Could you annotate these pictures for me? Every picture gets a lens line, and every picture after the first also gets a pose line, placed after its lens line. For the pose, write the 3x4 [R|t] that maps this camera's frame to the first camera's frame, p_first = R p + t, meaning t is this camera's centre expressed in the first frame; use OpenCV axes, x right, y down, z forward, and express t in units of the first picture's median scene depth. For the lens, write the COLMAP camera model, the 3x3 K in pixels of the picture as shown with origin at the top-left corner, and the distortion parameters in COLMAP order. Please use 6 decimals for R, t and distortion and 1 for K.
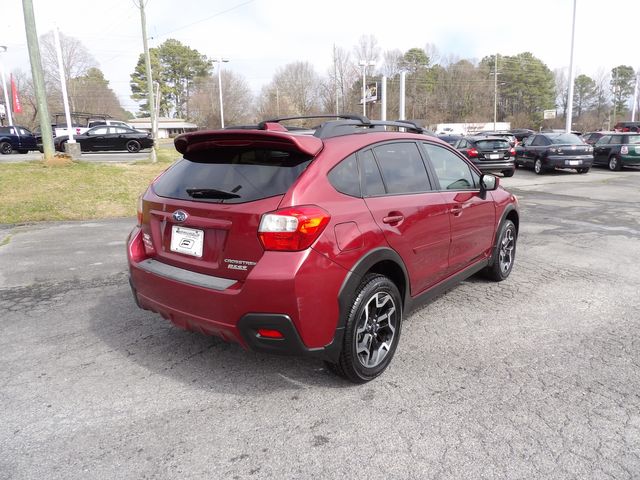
lens RADIAL K [[445.6, 0, 324.7], [0, 445.6, 238.3], [0, 0, 1]] dist [-0.002344, 0.005619]
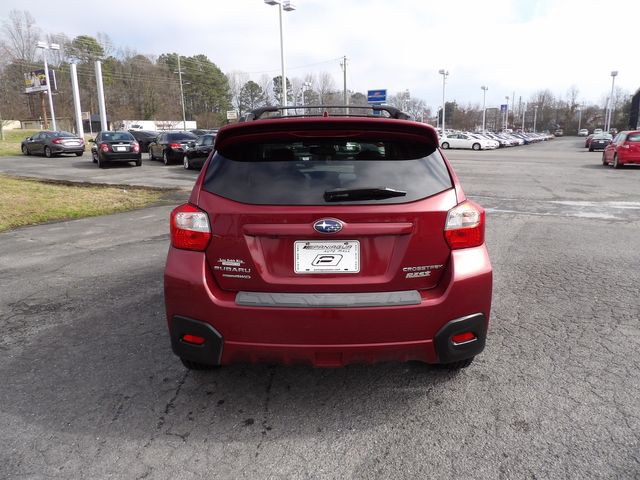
lens RADIAL K [[449.3, 0, 321.0], [0, 449.3, 236.1], [0, 0, 1]] dist [-0.006091, 0.009532]
pose [[0.790778, -0.121859, 0.599850, -0.464501], [0.123128, 0.991619, 0.039127, -0.036710], [-0.599591, 0.042918, 0.799155, 0.214052]]
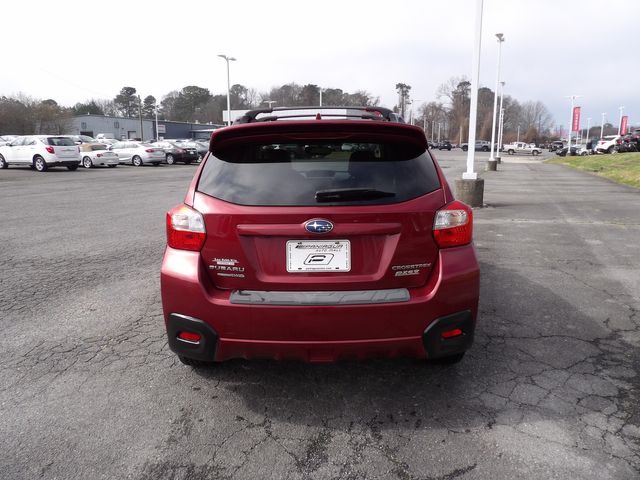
lens RADIAL K [[449.3, 0, 321.0], [0, 449.3, 236.1], [0, 0, 1]] dist [-0.006091, 0.009532]
pose [[0.789780, -0.128352, 0.599811, -0.465760], [0.127273, 0.990871, 0.044452, -0.038411], [-0.600041, 0.041233, 0.798906, 0.197887]]
